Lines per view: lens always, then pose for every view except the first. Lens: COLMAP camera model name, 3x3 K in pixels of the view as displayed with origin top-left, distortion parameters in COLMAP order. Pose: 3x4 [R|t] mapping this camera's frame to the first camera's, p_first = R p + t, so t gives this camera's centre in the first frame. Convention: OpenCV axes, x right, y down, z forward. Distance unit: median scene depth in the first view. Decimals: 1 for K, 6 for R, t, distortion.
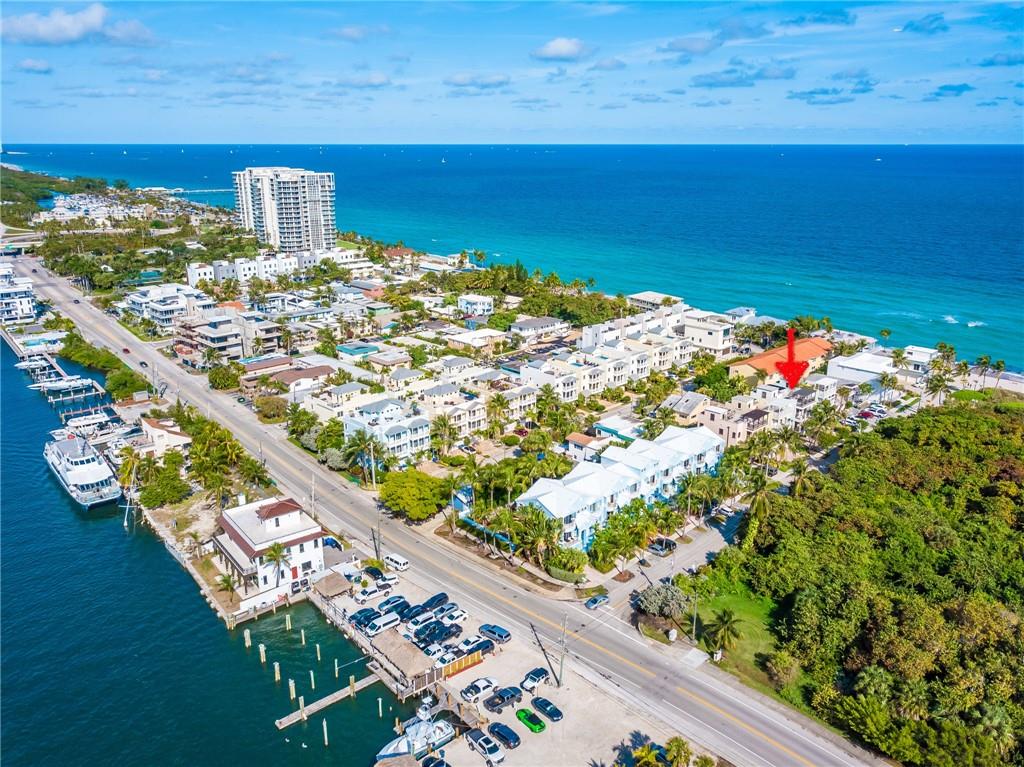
lens RADIAL K [[766.7, 0, 512.0], [0, 766.7, 383.5], [0, 0, 1]] dist [0.008219, 0.003186]
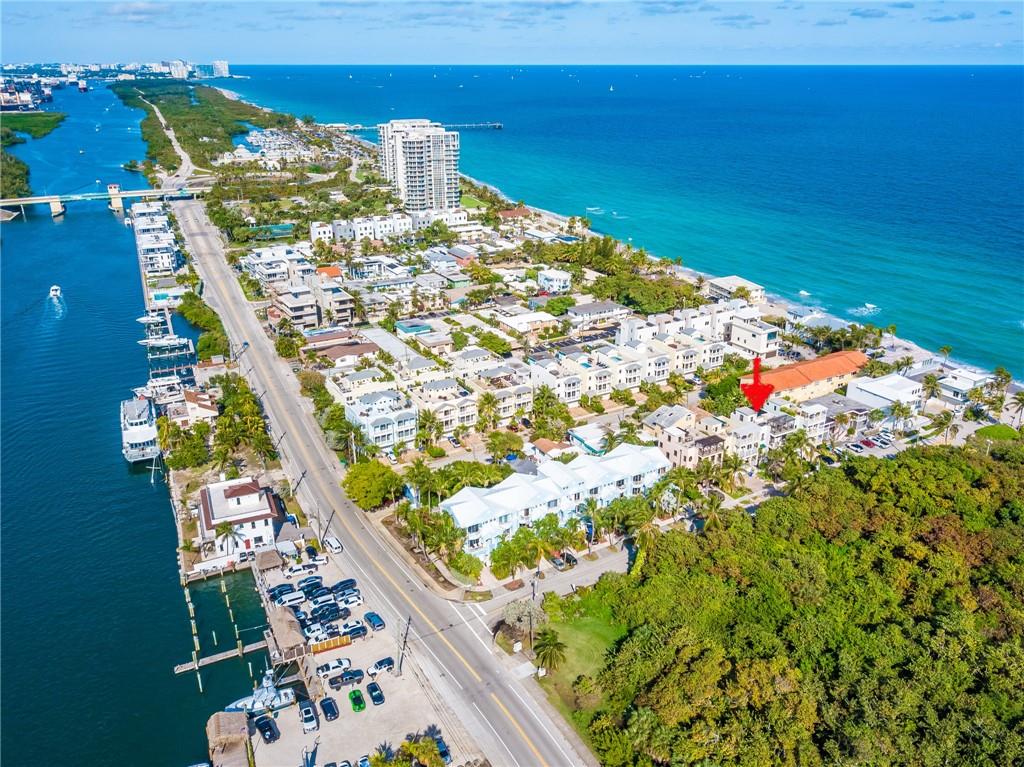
lens RADIAL K [[787.2, 0, 531.4], [0, 787.2, 382.1], [0, 0, 1]] dist [0.014394, -0.001516]
pose [[0.972344, 0.088519, -0.216129, 0.255989], [-0.069936, 0.993284, 0.092177, -0.099084], [0.222836, -0.074512, 0.972004, -0.061593]]
